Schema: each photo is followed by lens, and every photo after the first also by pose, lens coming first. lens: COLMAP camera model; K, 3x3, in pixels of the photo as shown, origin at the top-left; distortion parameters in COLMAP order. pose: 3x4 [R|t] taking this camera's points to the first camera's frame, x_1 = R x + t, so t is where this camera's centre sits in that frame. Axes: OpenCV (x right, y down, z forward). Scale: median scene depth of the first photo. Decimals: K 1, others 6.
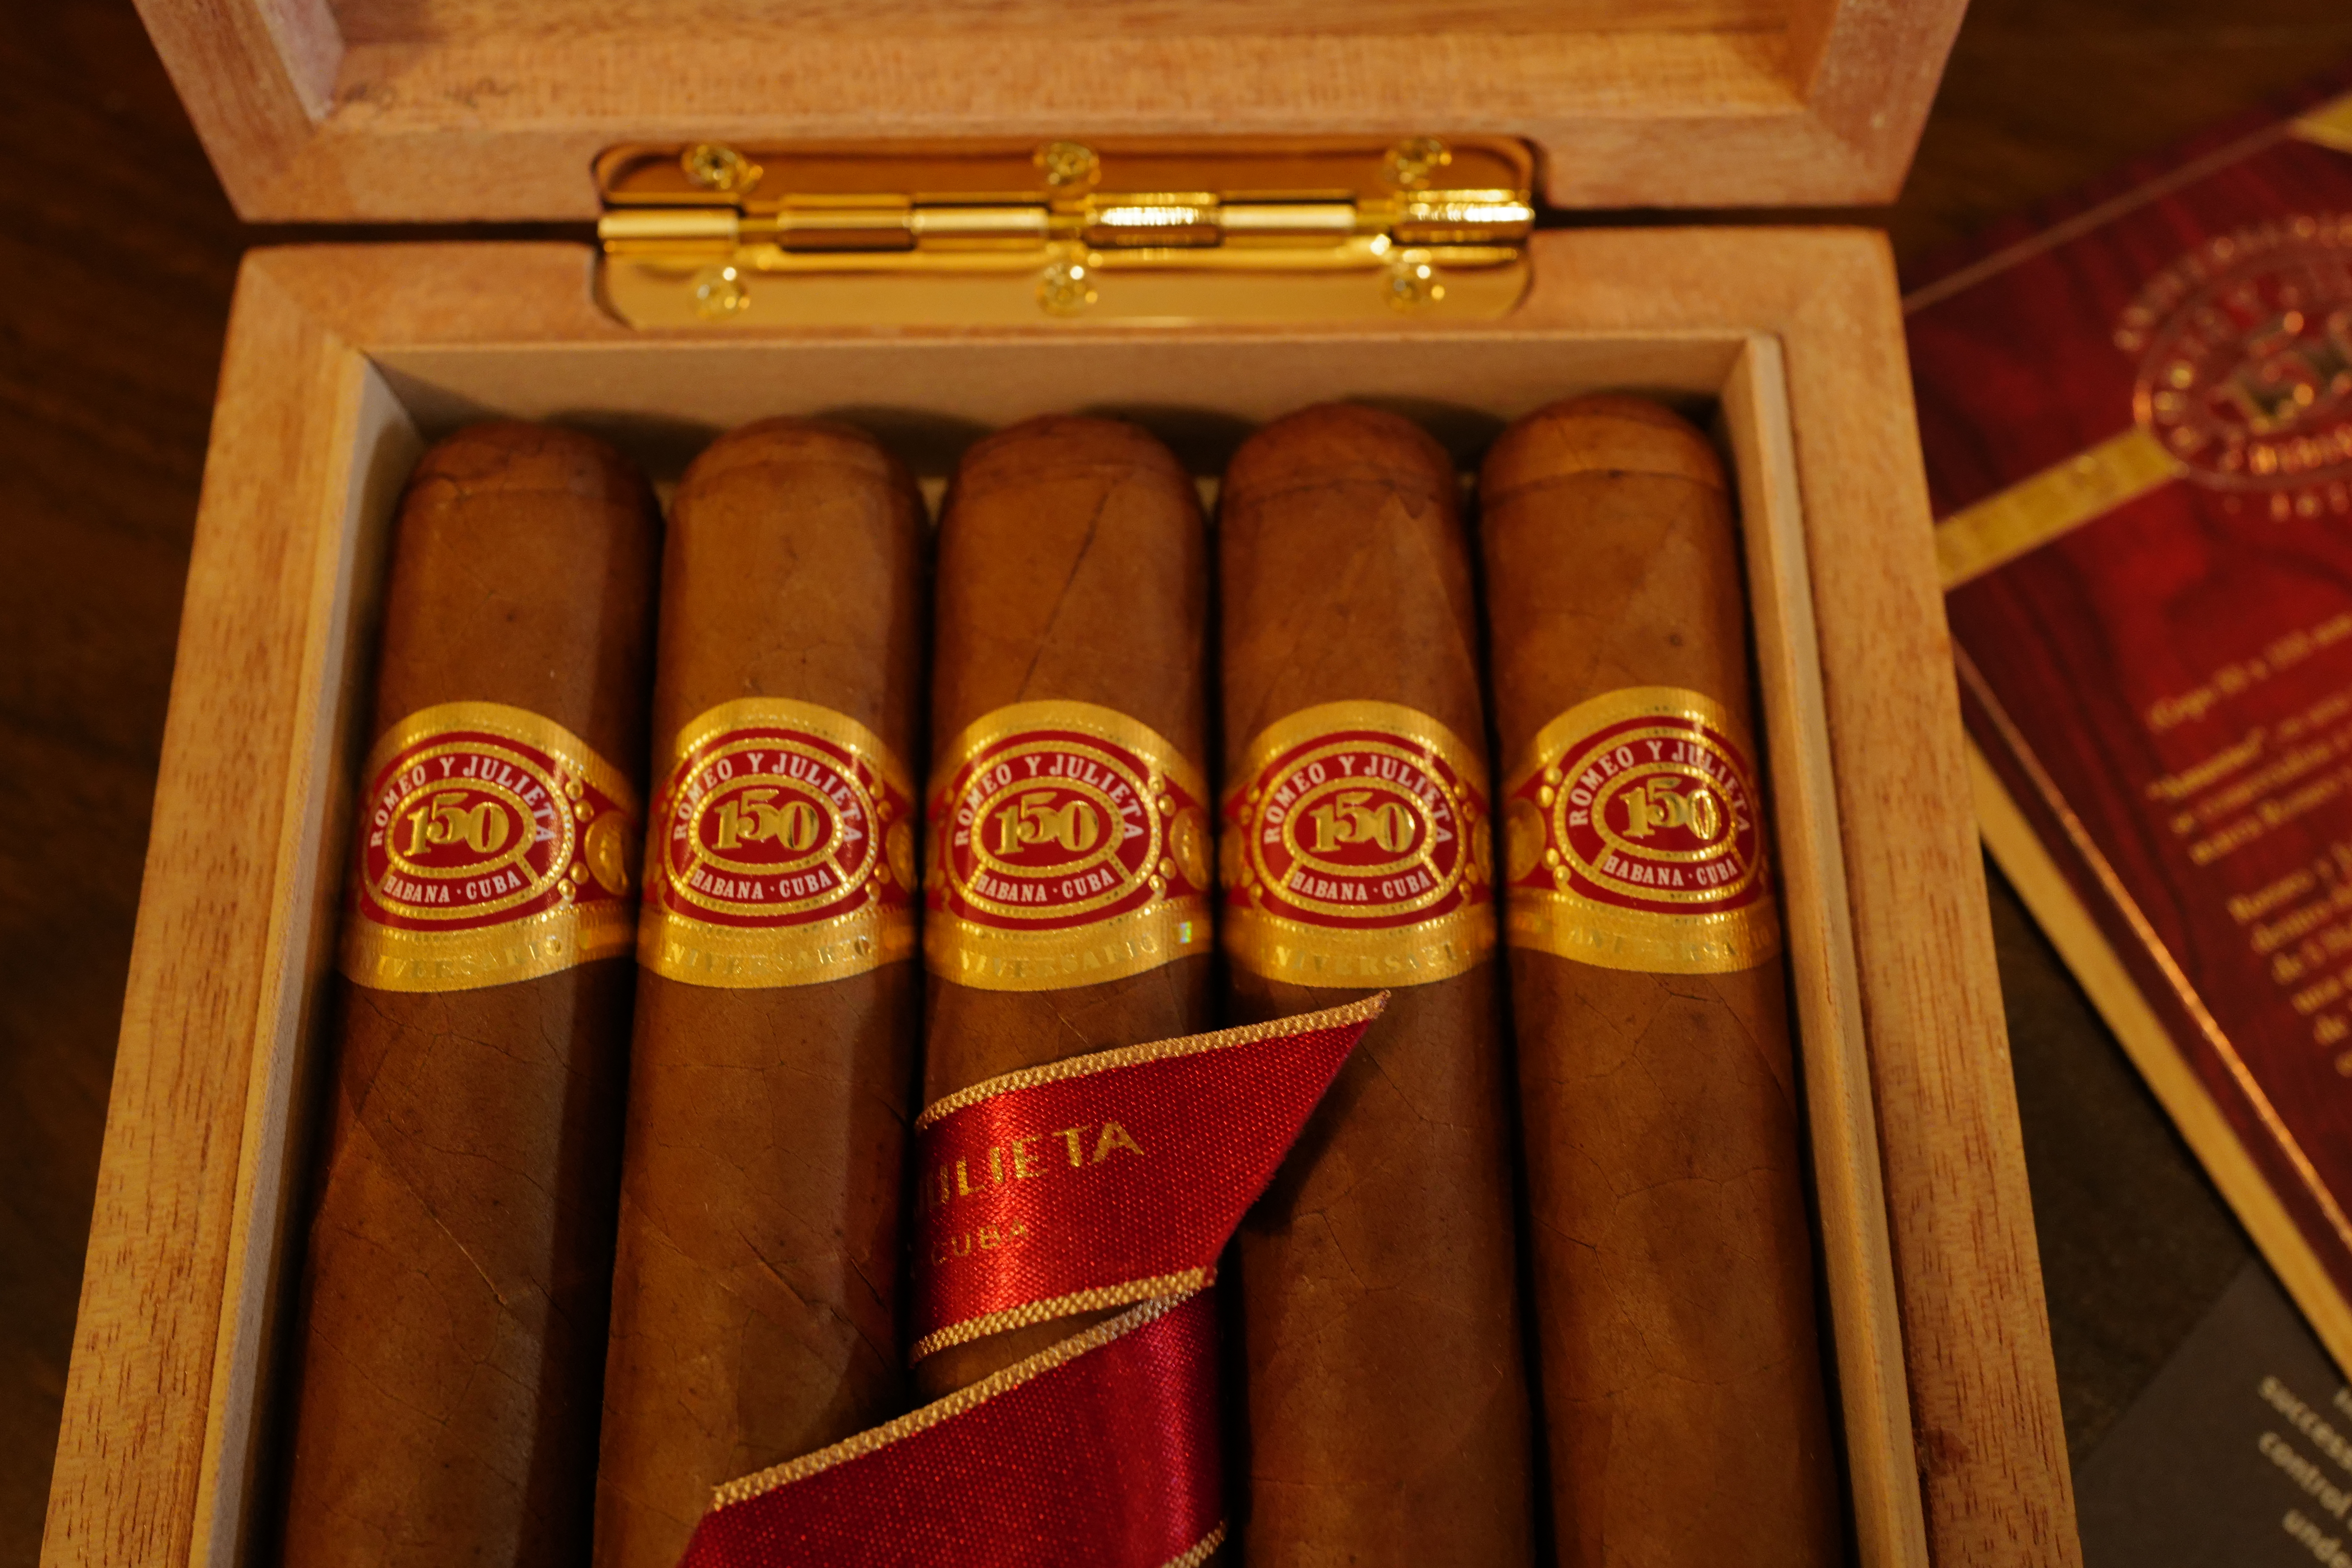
lens RADIAL K [[2251.1, 0, 1176.0], [0, 2251.1, 784.0], [0, 0, 1]] dist [-0.002365, 0.023407]
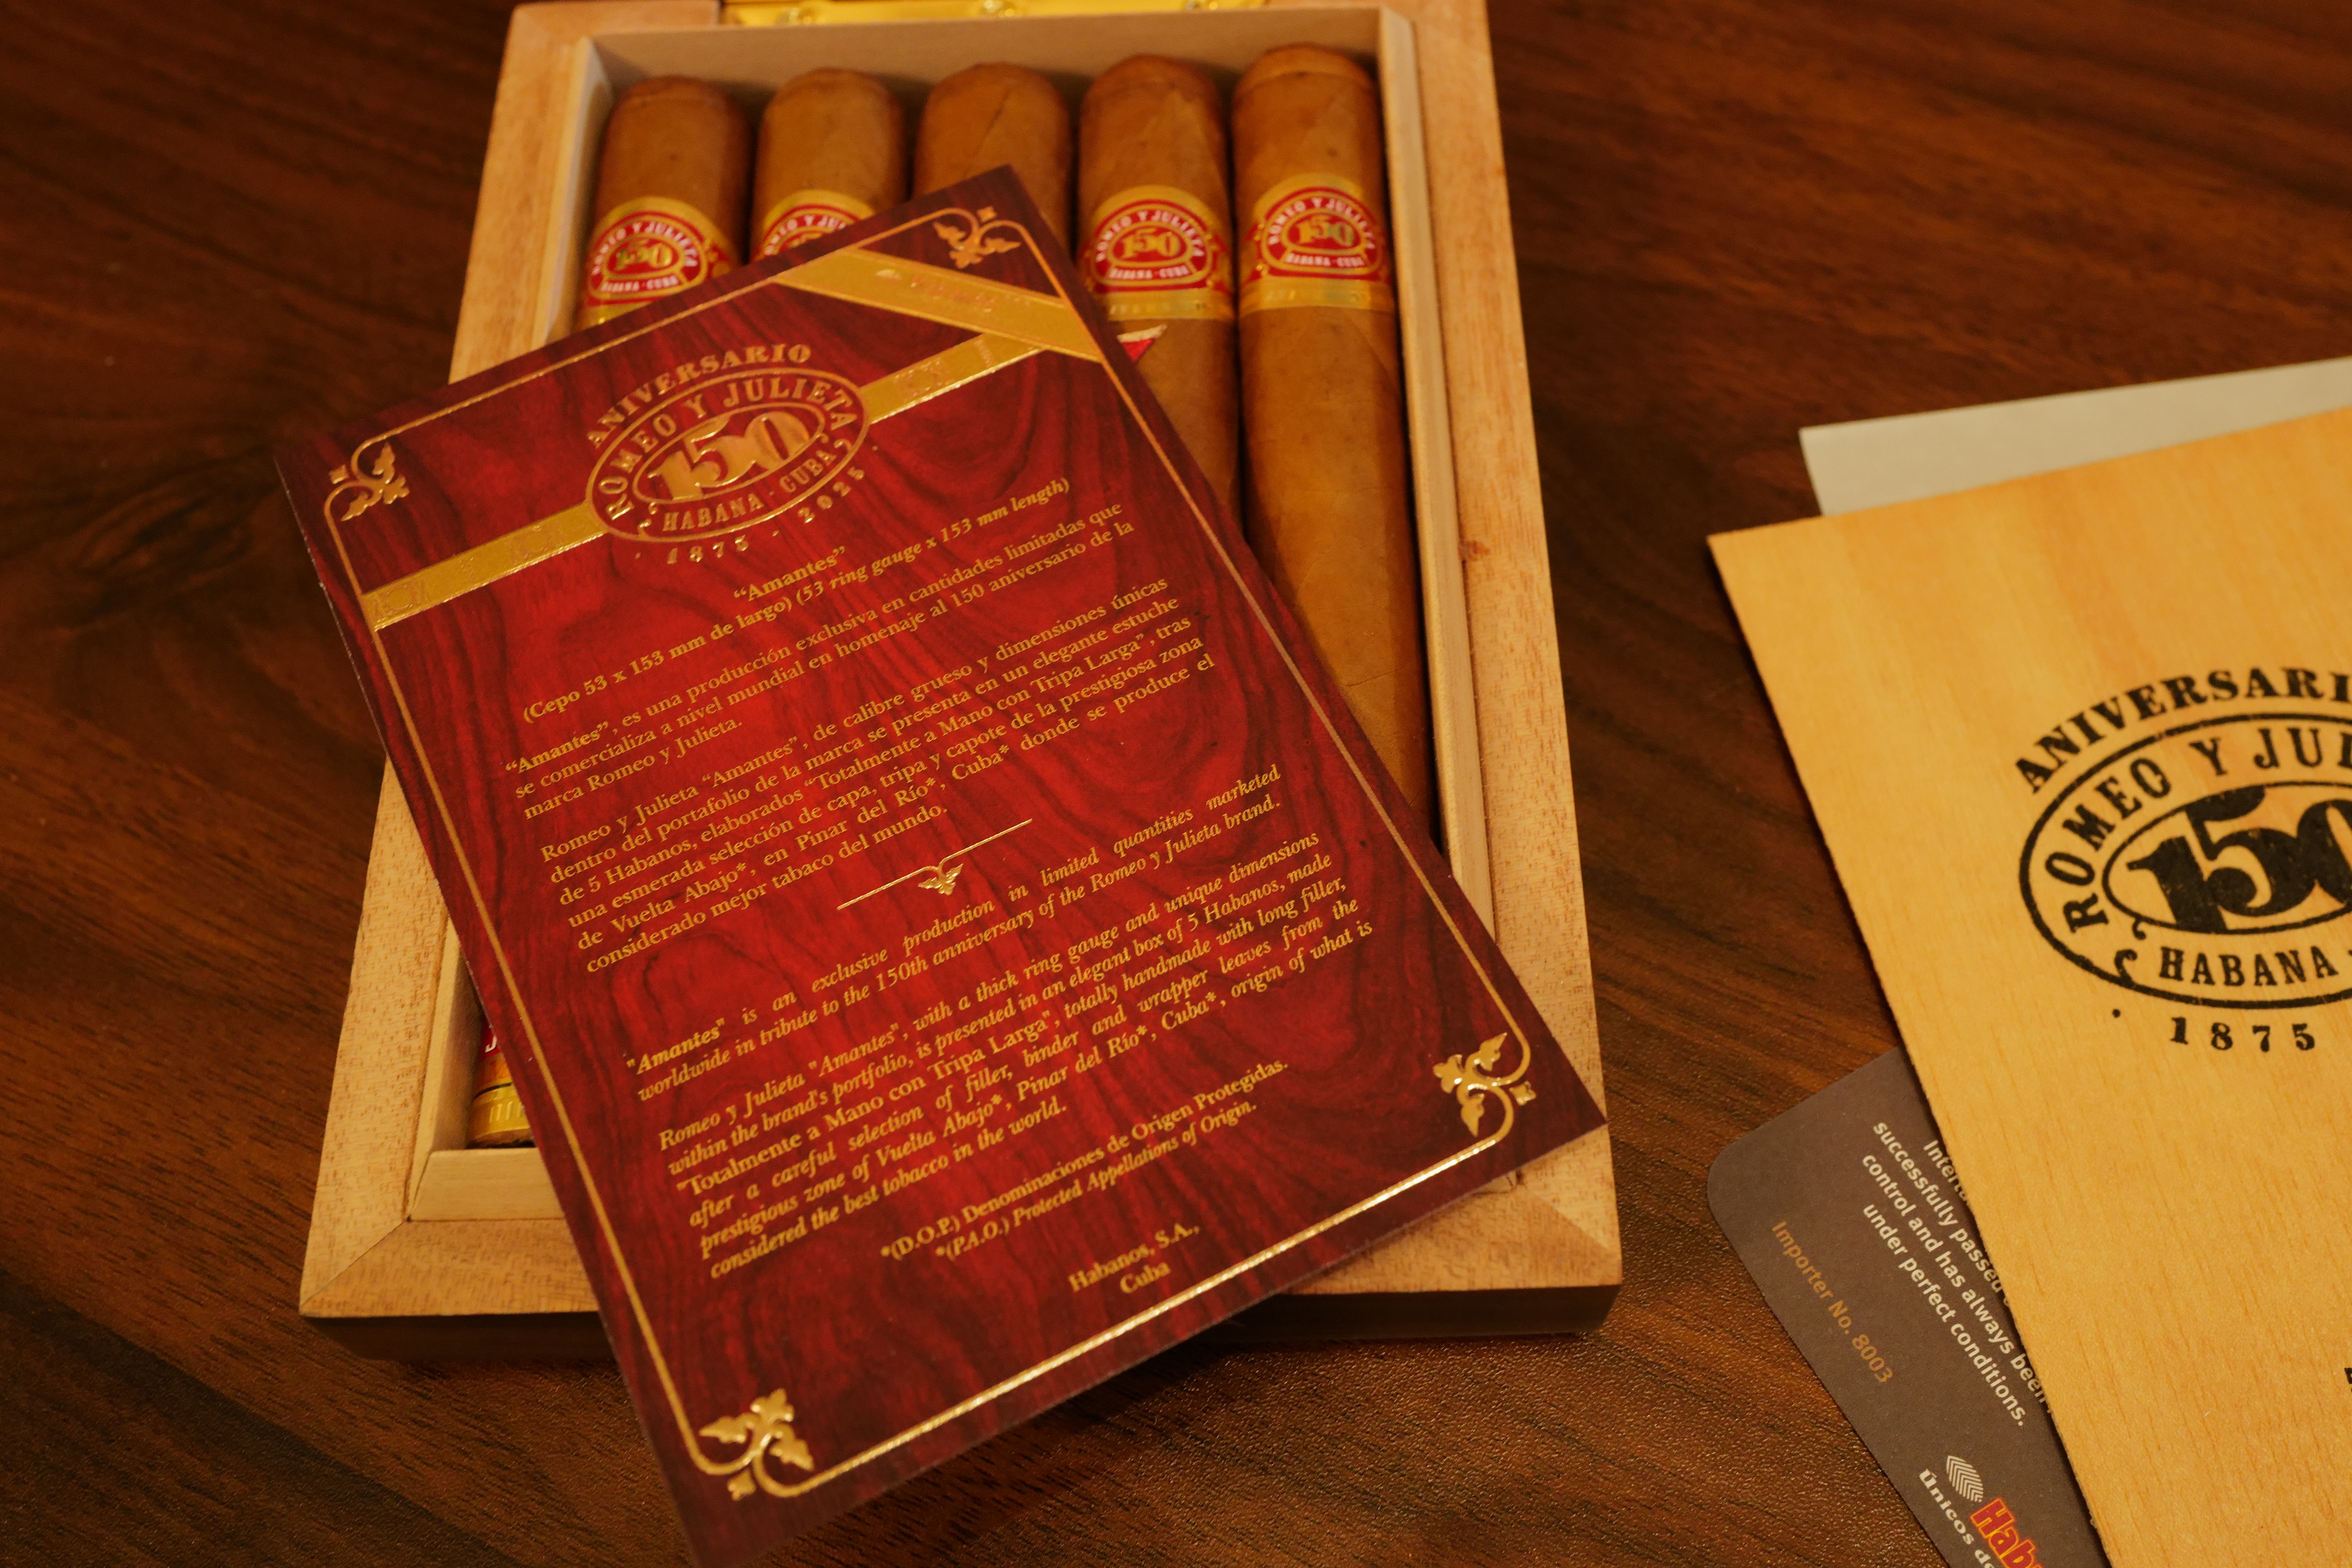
lens RADIAL K [[2394.6, 0, 1176.0], [0, 2394.6, 784.0], [0, 0, 1]] dist [-0.000152, 0.016624]
pose [[0.999278, -0.018890, -0.032959, 0.145855], [0.013689, 0.988373, -0.151430, 0.671789], [0.035436, 0.150869, 0.987918, -0.737638]]
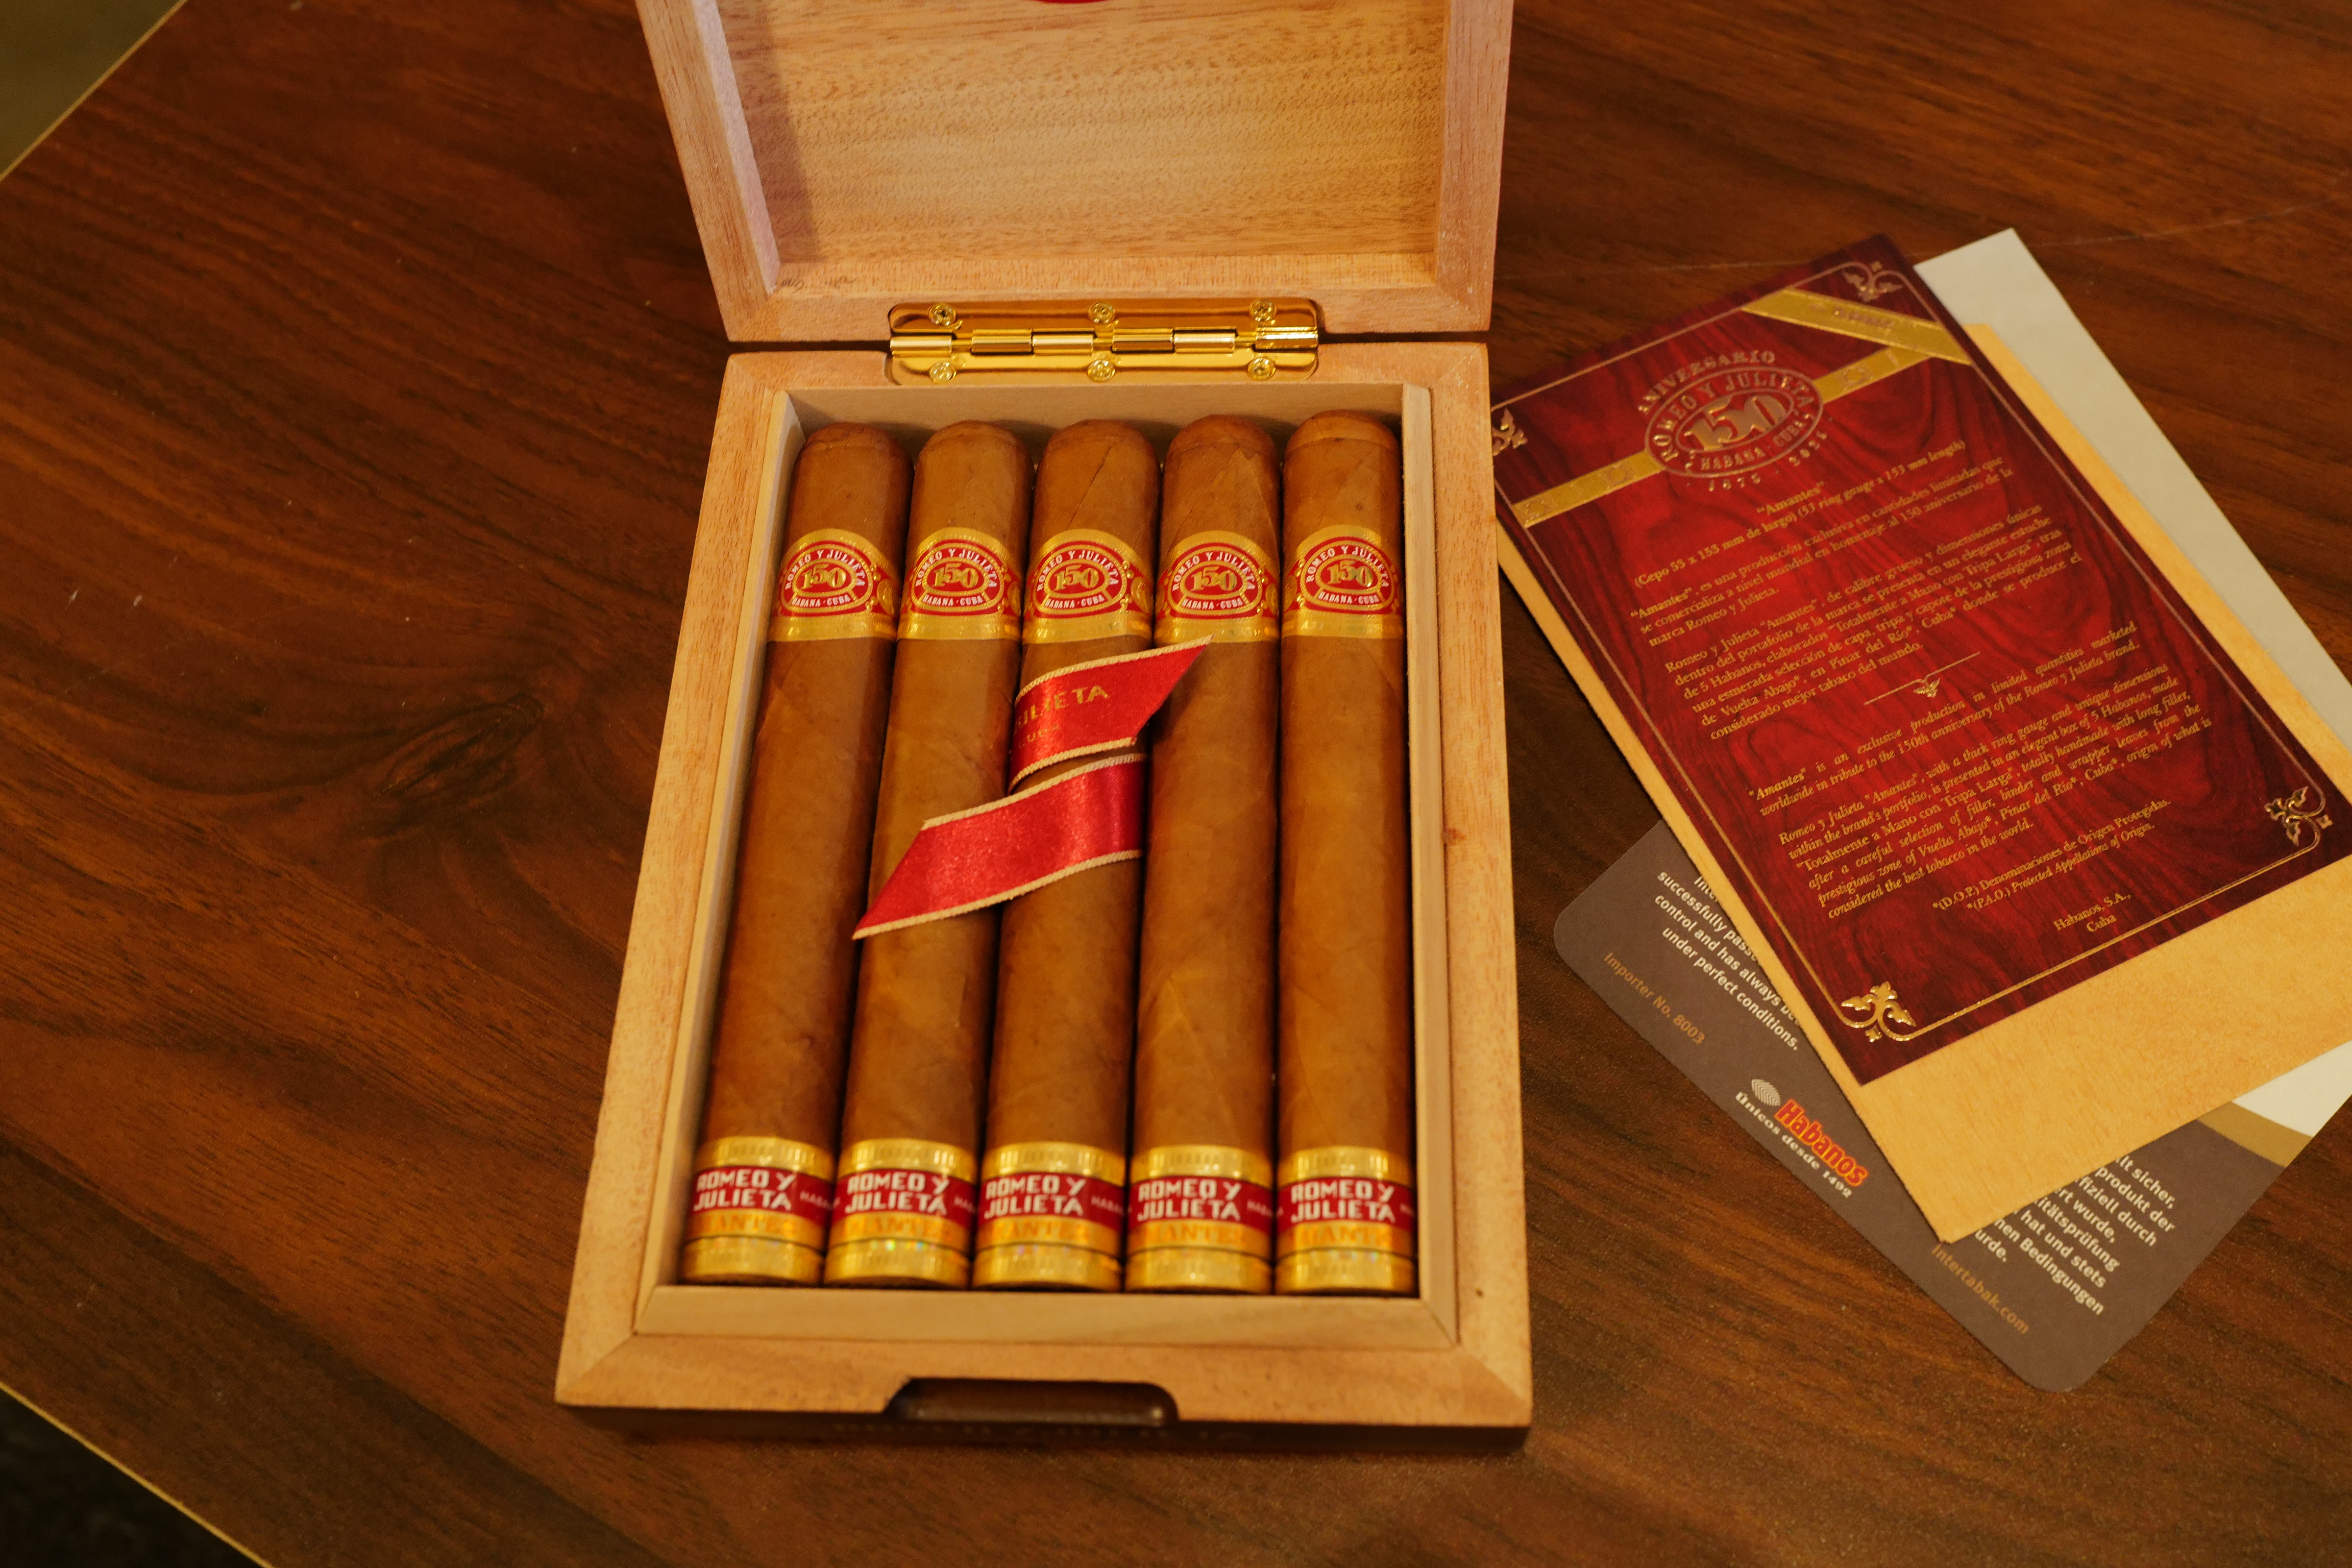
lens RADIAL K [[2279.2, 0, 1176.0], [0, 2279.2, 784.0], [0, 0, 1]] dist [0.009219, 0.001986]
pose [[0.996635, 0.011589, -0.081144, 0.217568], [-0.023413, 0.988961, -0.146316, 0.522447], [0.078553, 0.147723, 0.985904, -1.161773]]
